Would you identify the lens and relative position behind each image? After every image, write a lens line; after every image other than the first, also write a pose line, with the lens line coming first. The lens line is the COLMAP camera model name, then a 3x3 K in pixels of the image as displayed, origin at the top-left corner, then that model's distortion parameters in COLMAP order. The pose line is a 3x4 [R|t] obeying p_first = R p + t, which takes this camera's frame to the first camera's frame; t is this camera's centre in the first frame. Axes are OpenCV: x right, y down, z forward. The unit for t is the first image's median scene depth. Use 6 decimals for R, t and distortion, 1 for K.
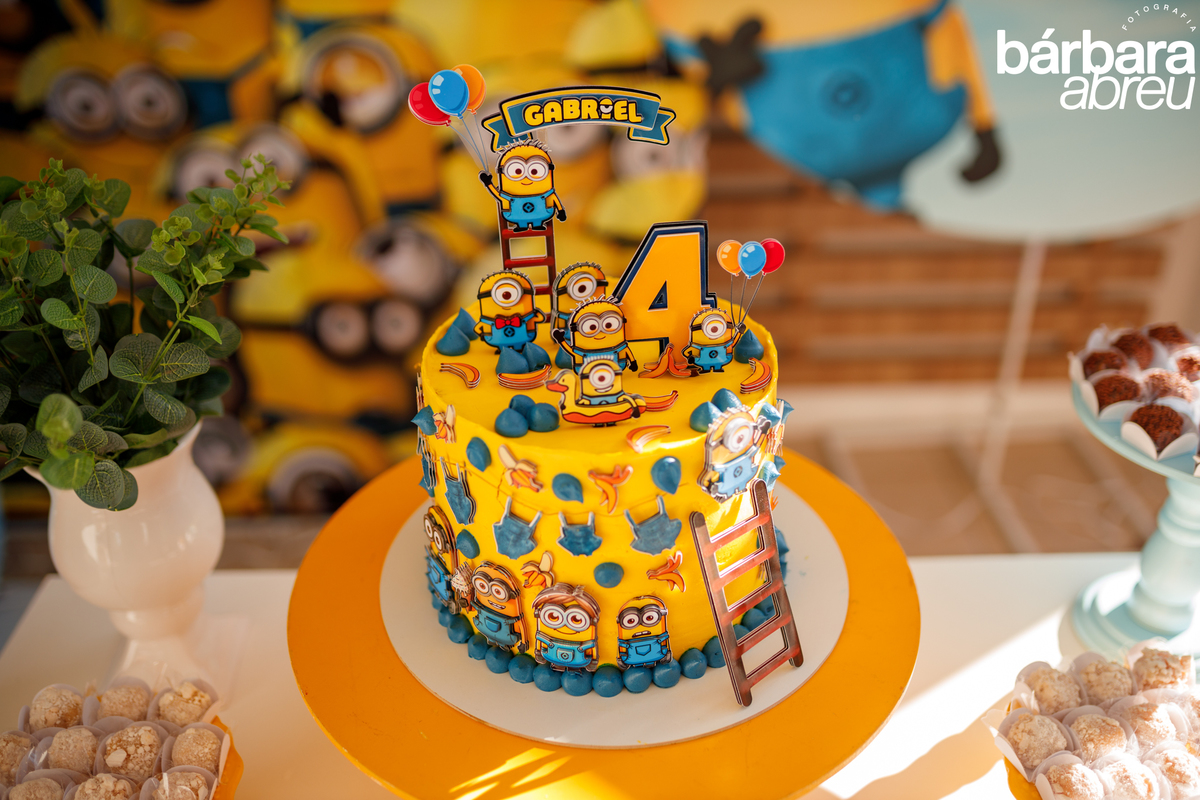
lens RADIAL K [[1138.3, 0, 600.0], [0, 1138.3, 400.0], [0, 0, 1]] dist [-0.067104, 0.095261]
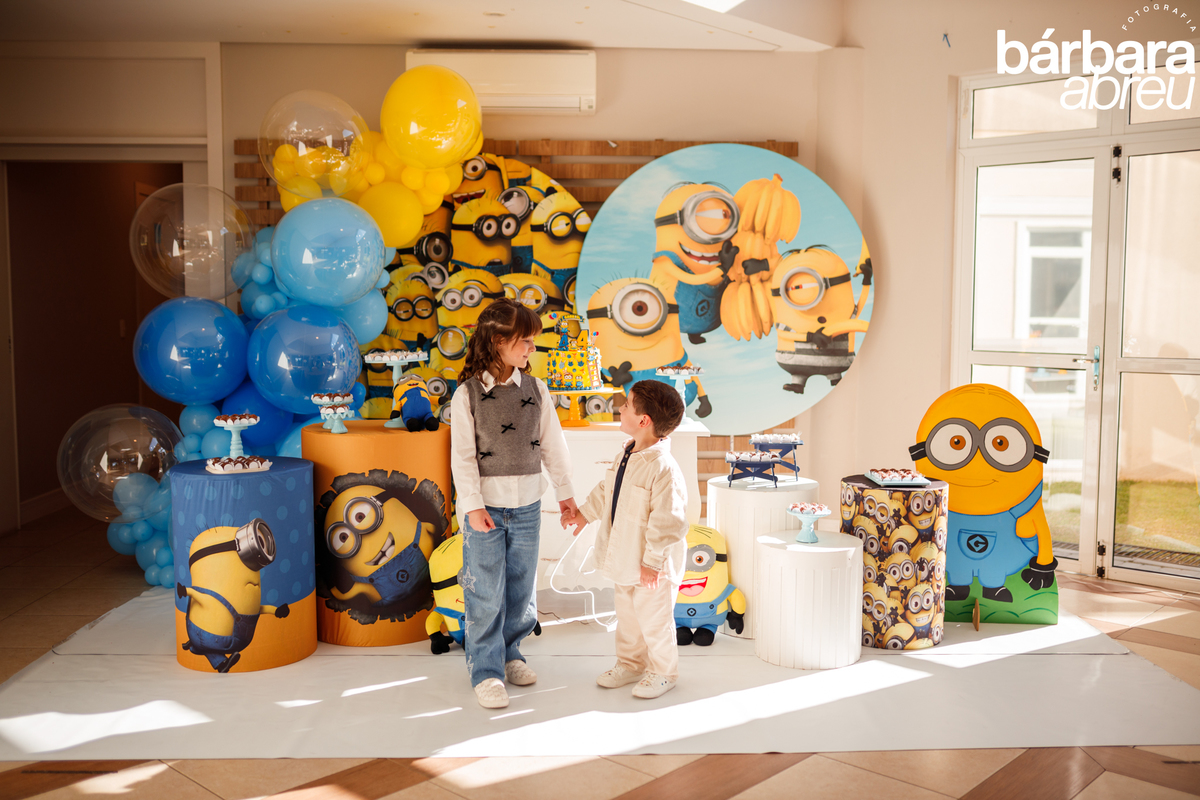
lens RADIAL K [[1138.3, 0, 600.0], [0, 1138.3, 400.0], [0, 0, 1]] dist [-0.067104, 0.095261]
pose [[0.999997, 0.002233, -0.000720, 0.059246], [-0.002321, 0.896531, -0.442976, 1.176912], [-0.000343, 0.442976, 0.896533, -1.835522]]
